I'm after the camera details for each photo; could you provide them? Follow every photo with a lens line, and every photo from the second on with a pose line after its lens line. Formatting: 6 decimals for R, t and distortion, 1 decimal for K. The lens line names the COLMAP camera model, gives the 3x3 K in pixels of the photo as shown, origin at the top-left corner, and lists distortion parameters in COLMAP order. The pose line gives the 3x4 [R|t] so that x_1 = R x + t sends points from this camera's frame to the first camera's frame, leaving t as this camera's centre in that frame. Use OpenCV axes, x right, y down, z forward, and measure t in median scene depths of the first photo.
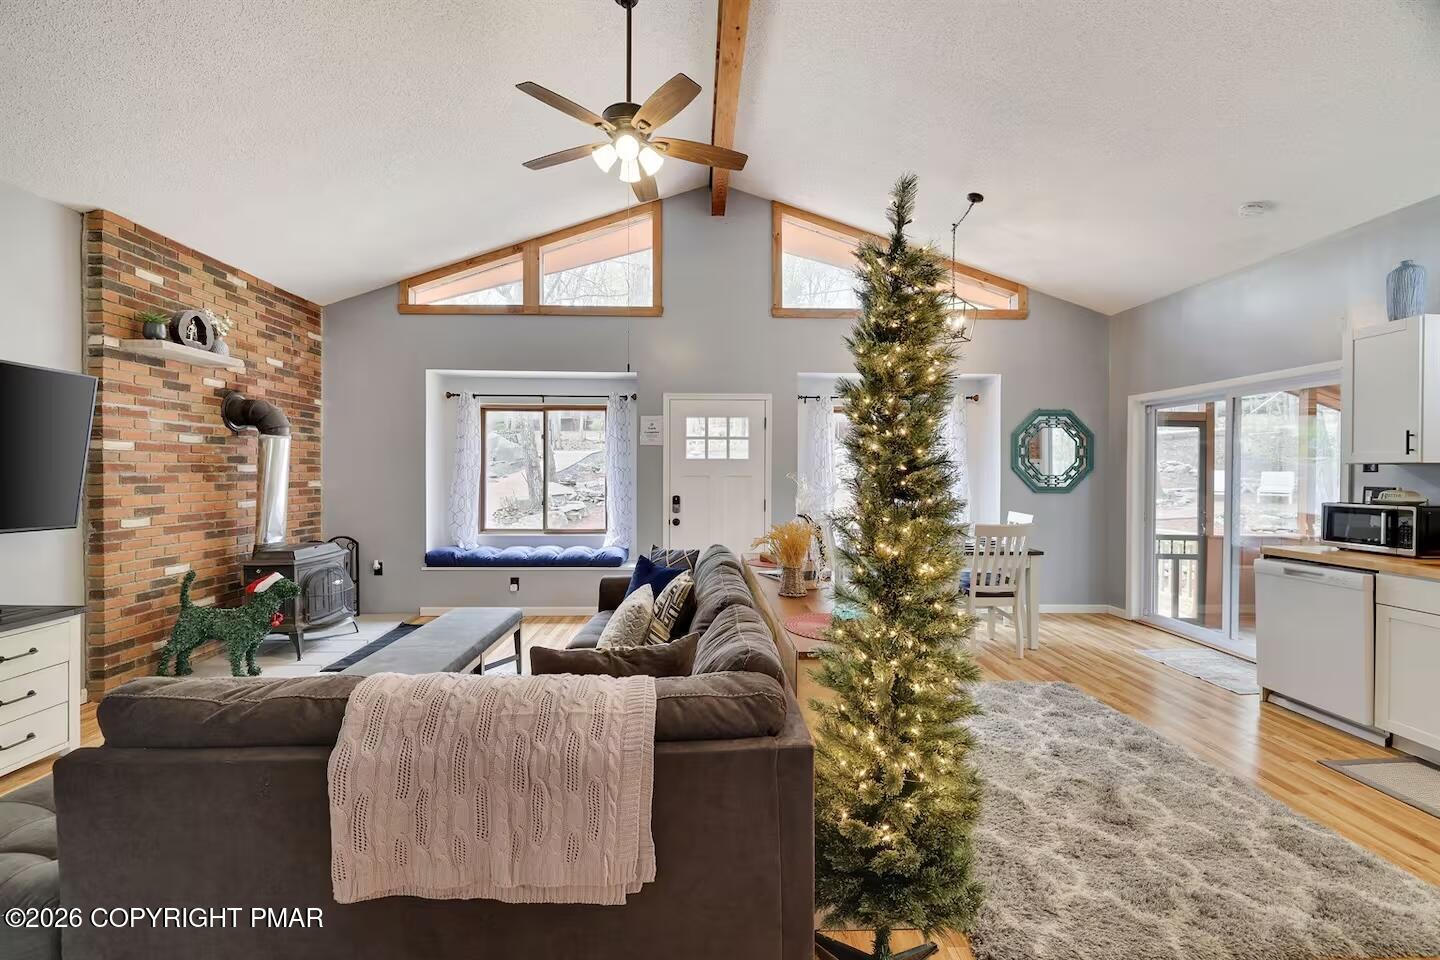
lens RADIAL K [[603.7, 0, 715.3], [0, 603.7, 475.2], [0, 0, 1]] dist [-0.005106, 0.000089]
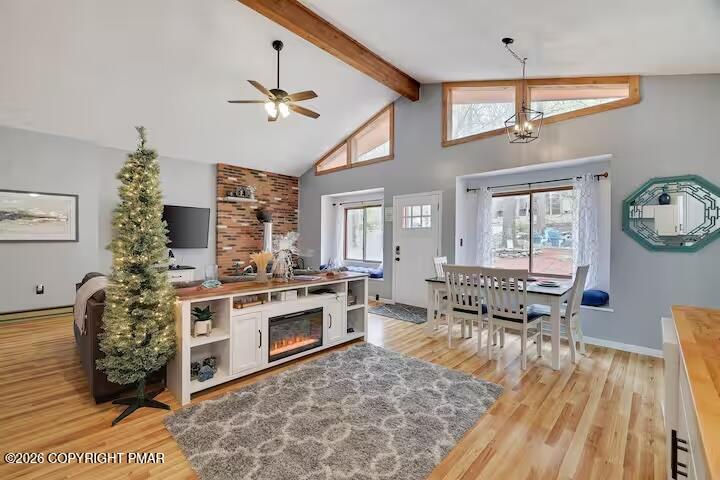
lens RADIAL K [[301.8, 0, 357.6], [0, 301.8, 237.6], [0, 0, 1]] dist [-0.005106, 0.000089]
pose [[0.694167, 0.002185, -0.719811, 0.572597], [-0.008430, 0.999951, -0.005095, 0.011895], [0.719765, 0.009605, 0.694151, 0.205403]]
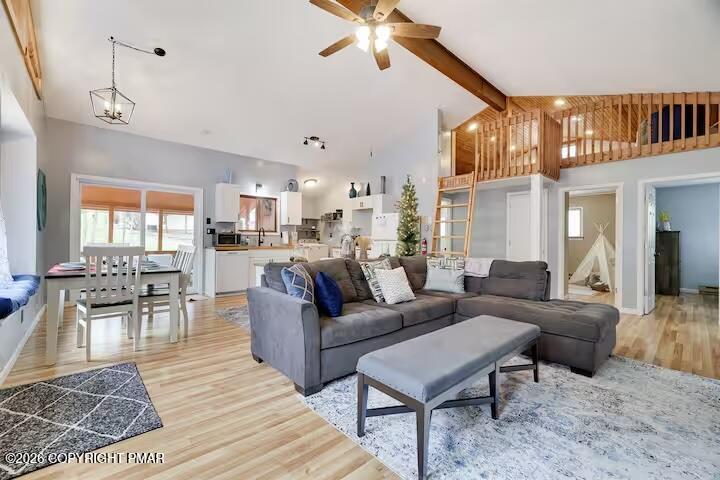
lens RADIAL K [[301.8, 0, 357.6], [0, 301.8, 237.6], [0, 0, 1]] dist [-0.005106, 0.000089]
pose [[-0.647605, -0.004425, 0.761964, -0.459064], [-0.010133, 0.999945, -0.002806, 0.042111], [-0.761909, -0.009538, -0.647614, 0.913509]]
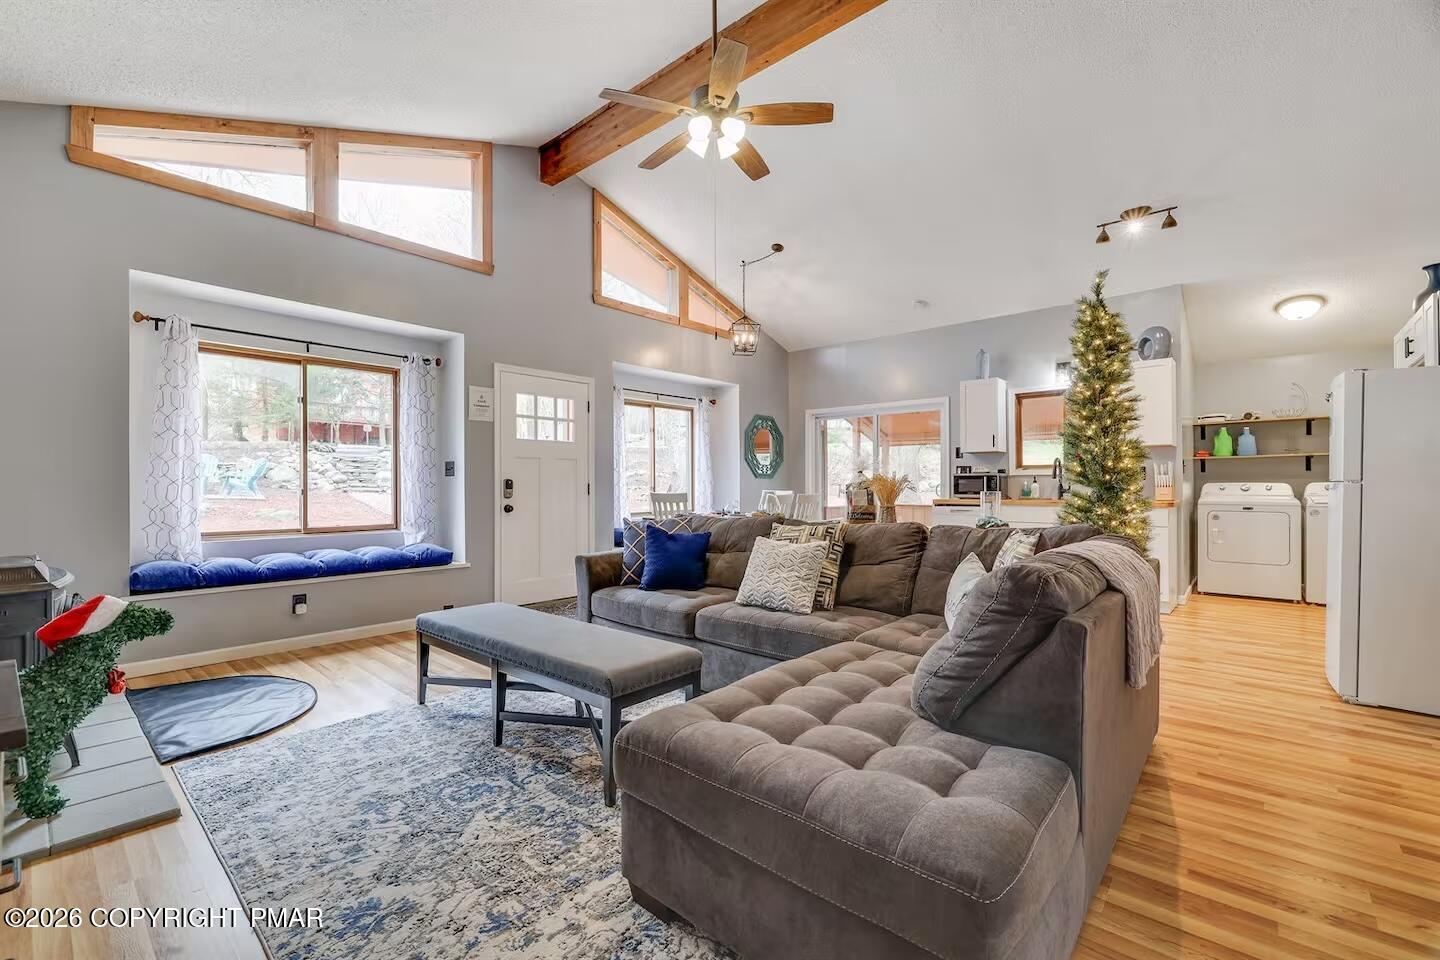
lens RADIAL K [[619.0, 0, 708.8], [0, 619.0, 479.0], [0, 0, 1]] dist [-0.002658, -0.000205]
pose [[0.686385, 0.002394, 0.727234, -0.532398], [0.008827, 0.999893, -0.011623, 0.047472], [-0.727184, 0.014398, 0.686291, 0.155680]]
